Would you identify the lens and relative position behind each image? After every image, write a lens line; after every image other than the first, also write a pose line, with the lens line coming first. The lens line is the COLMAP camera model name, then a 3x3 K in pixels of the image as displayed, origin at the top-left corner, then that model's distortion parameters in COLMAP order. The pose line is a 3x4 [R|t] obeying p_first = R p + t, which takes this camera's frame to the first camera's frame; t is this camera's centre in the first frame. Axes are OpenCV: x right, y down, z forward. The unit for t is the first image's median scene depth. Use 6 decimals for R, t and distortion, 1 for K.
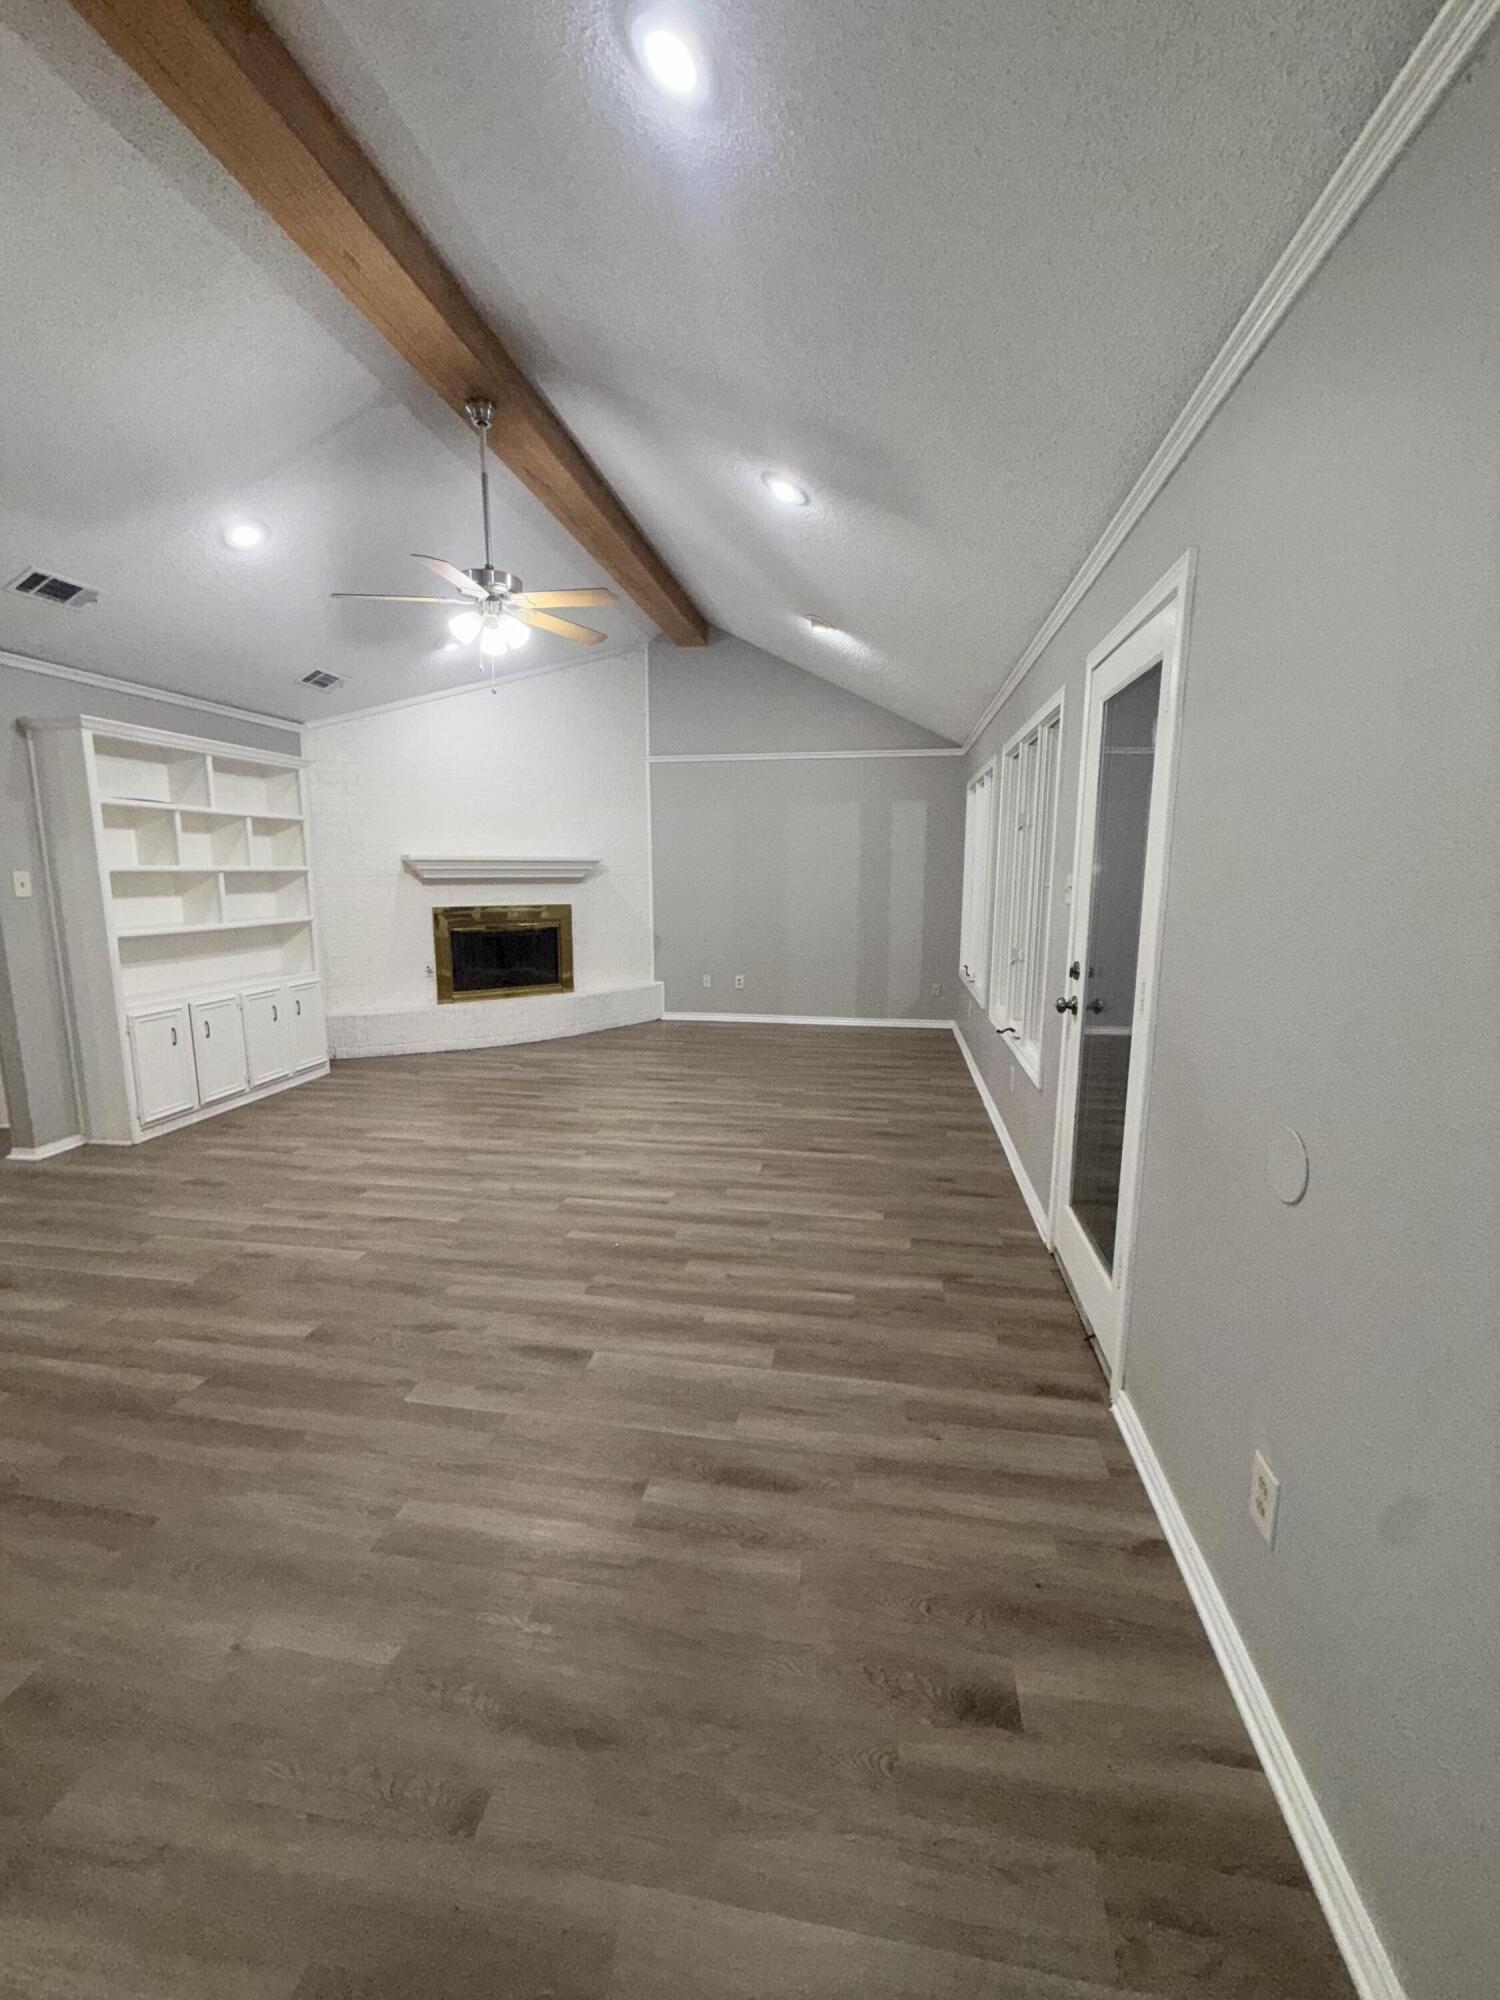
lens RADIAL K [[796.4, 0, 758.2], [0, 796.4, 997.3], [0, 0, 1]] dist [-0.002635, 0.000333]
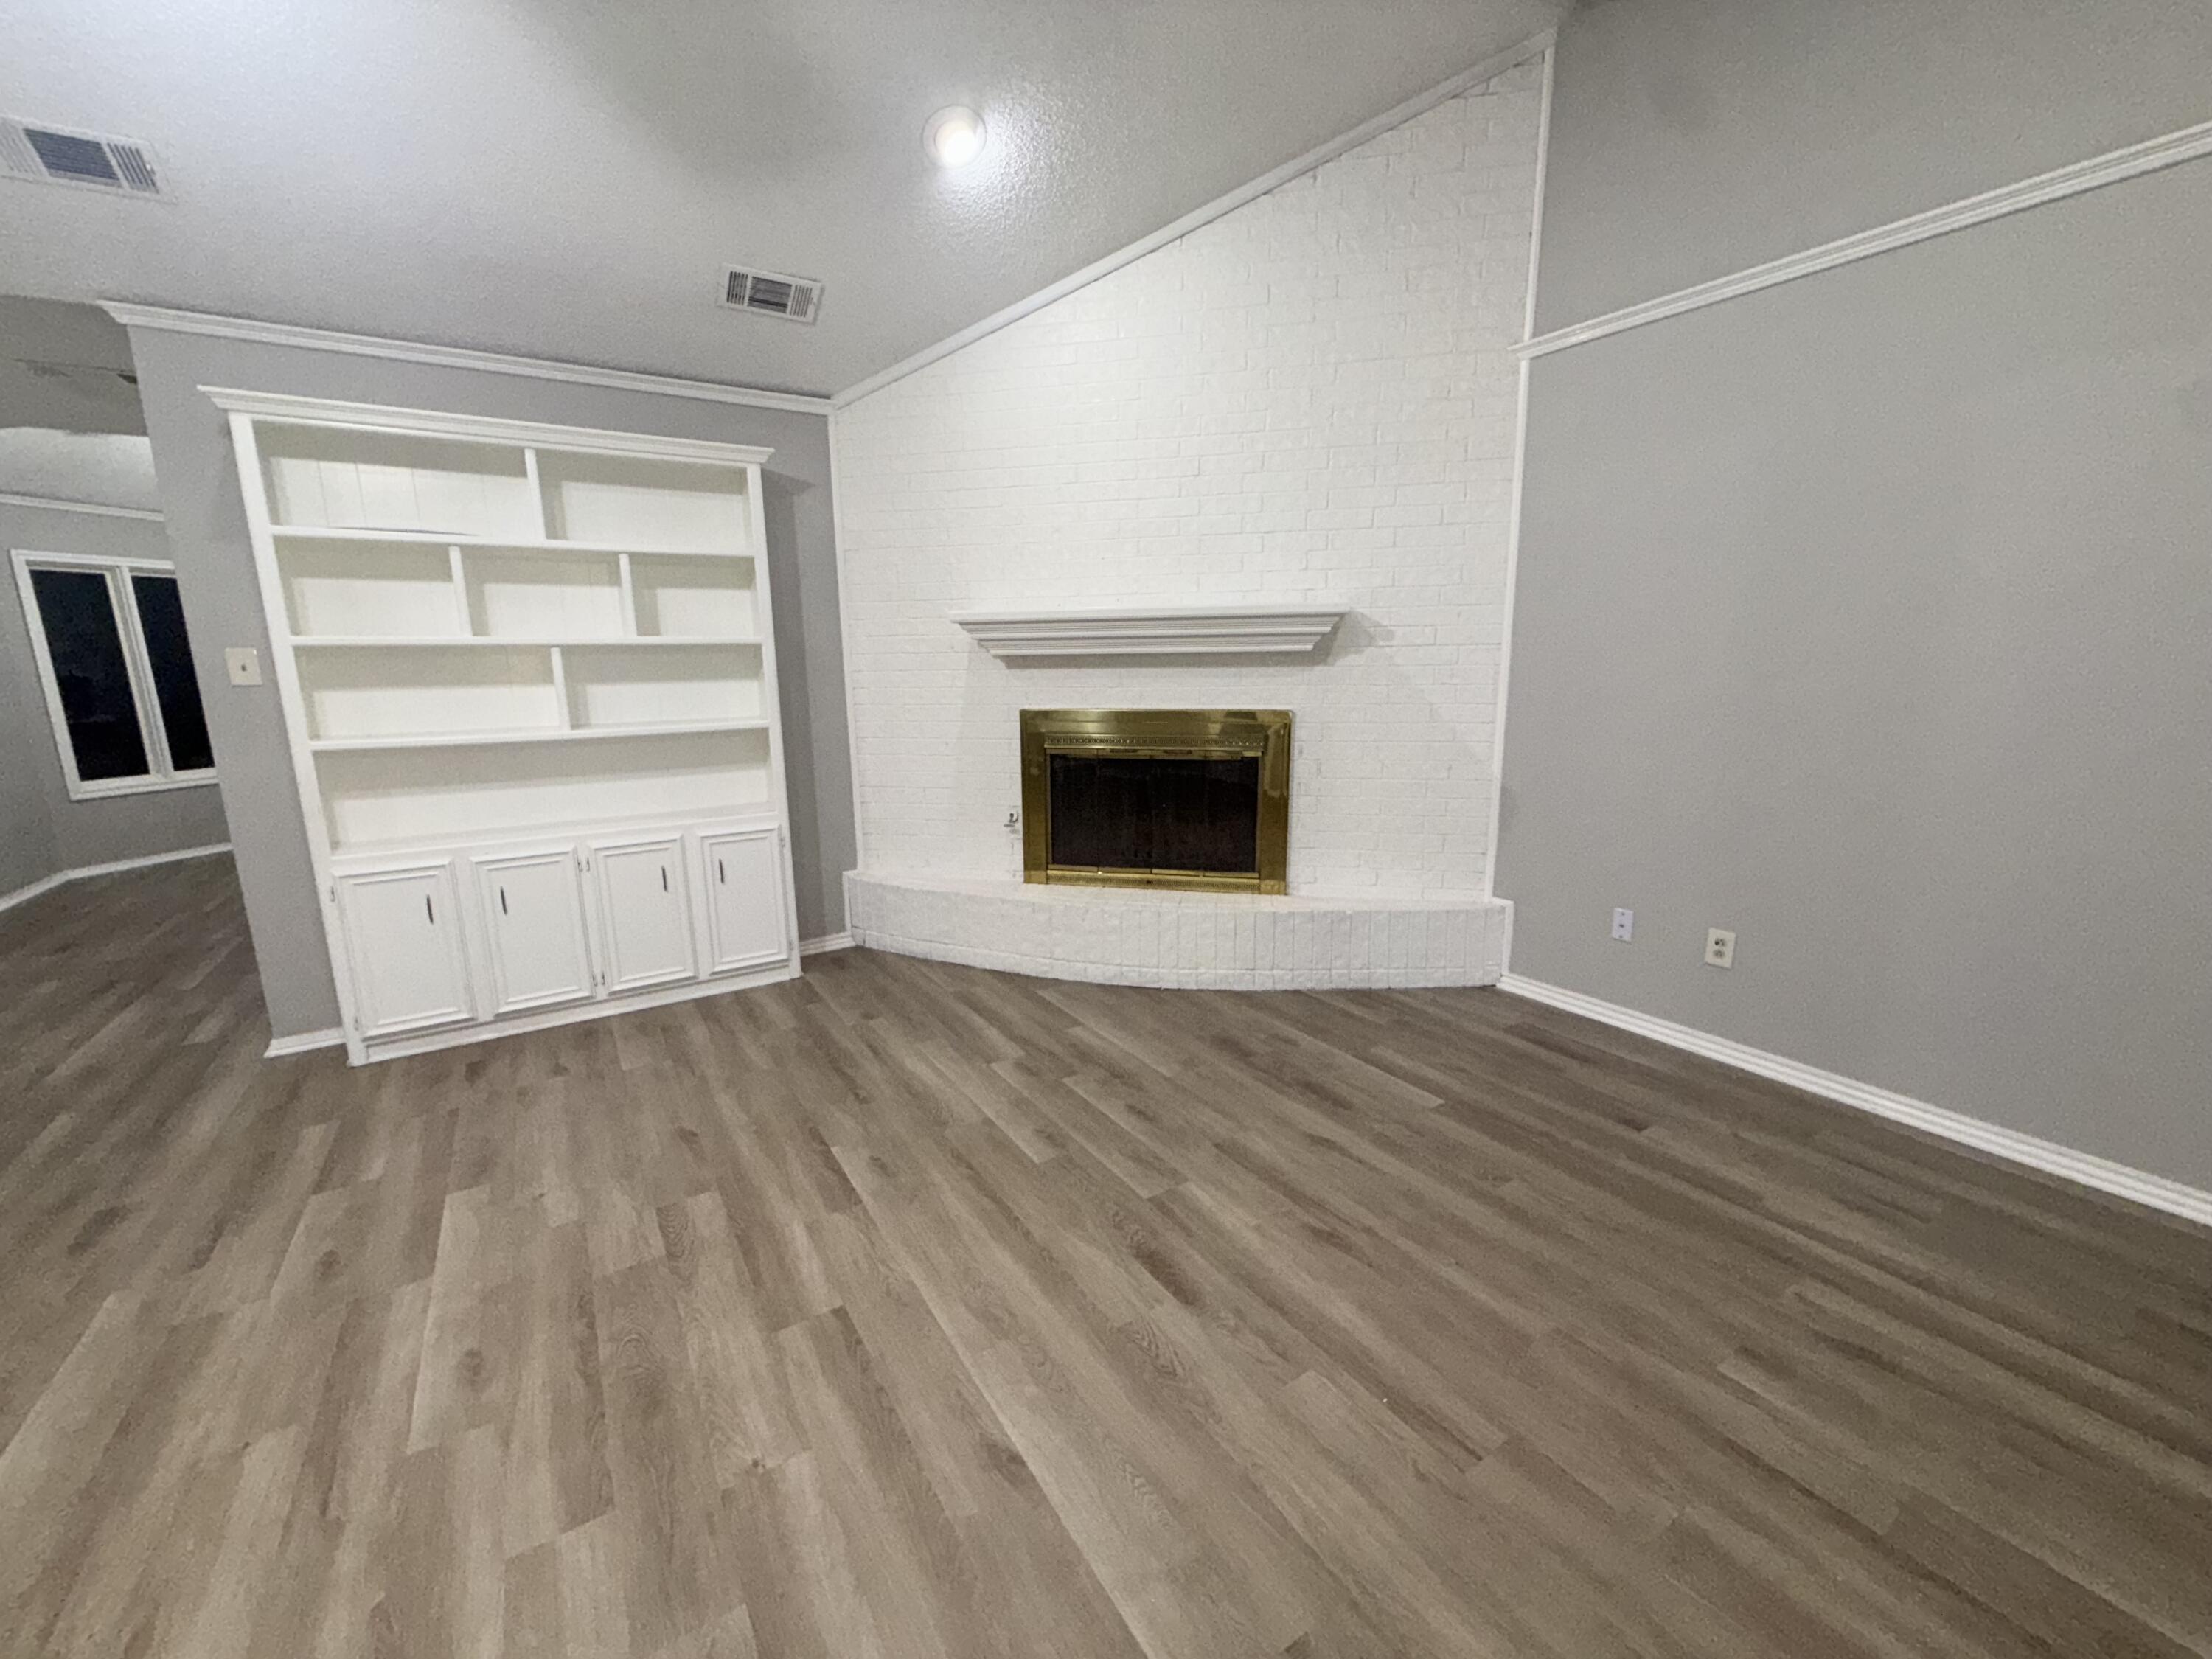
lens RADIAL K [[880.8, 0, 1096.1], [0, 880.8, 831.6], [0, 0, 1]] dist [-0.002635, 0.000333]
pose [[0.661959, 0.137916, -0.736743, 0.119859], [-0.105035, 0.990296, 0.091007, -0.126456], [0.742144, 0.017141, 0.670021, 0.887774]]
